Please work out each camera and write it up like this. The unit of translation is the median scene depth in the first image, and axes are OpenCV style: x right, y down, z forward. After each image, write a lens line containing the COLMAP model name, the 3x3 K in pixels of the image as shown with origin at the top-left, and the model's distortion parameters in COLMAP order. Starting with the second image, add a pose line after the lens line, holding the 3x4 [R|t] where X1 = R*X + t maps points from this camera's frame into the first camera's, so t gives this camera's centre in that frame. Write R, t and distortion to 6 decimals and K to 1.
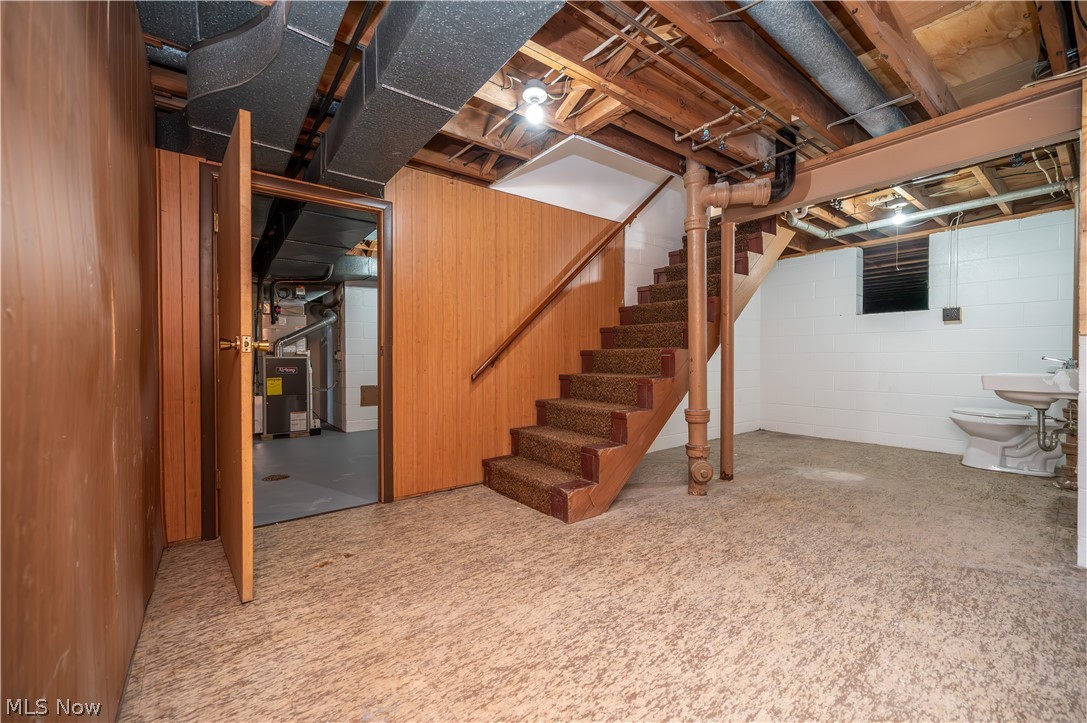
lens RADIAL K [[436.2, 0, 543.5], [0, 436.2, 361.5], [0, 0, 1]] dist [-0.002246, -0.000179]
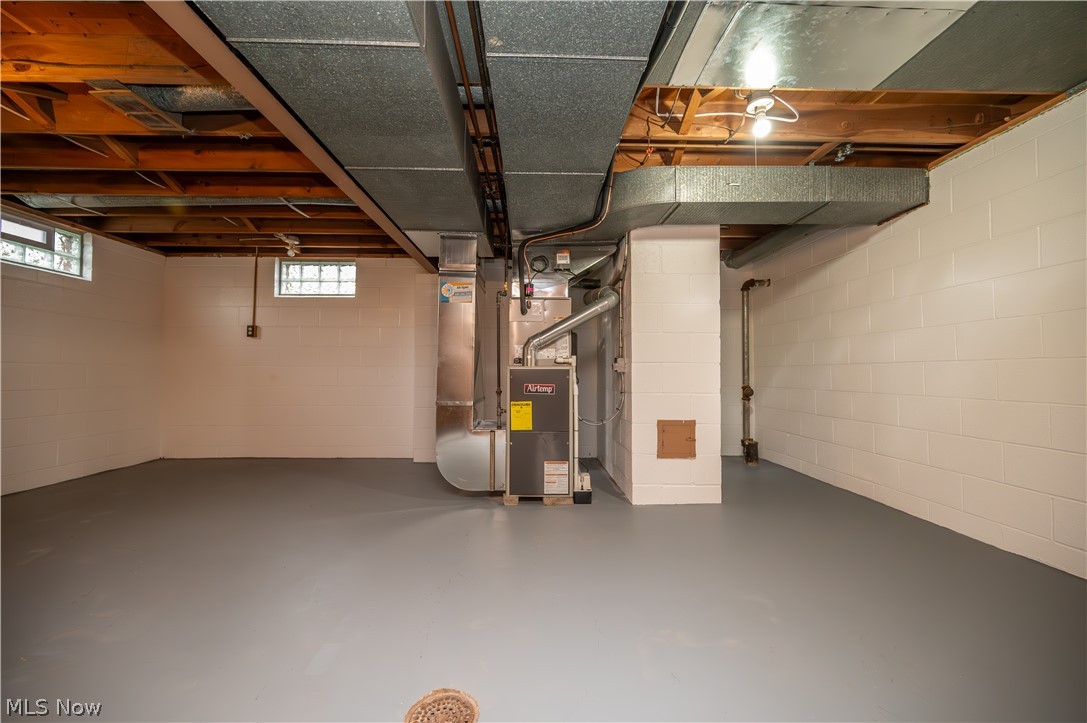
lens RADIAL K [[436.2, 0, 543.5], [0, 436.2, 361.5], [0, 0, 1]] dist [-0.002246, -0.000179]
pose [[0.811627, -0.010855, -0.584075, -0.230951], [-0.006802, 0.999584, -0.028029, -0.000966], [0.584137, 0.026722, 0.811215, 0.506292]]
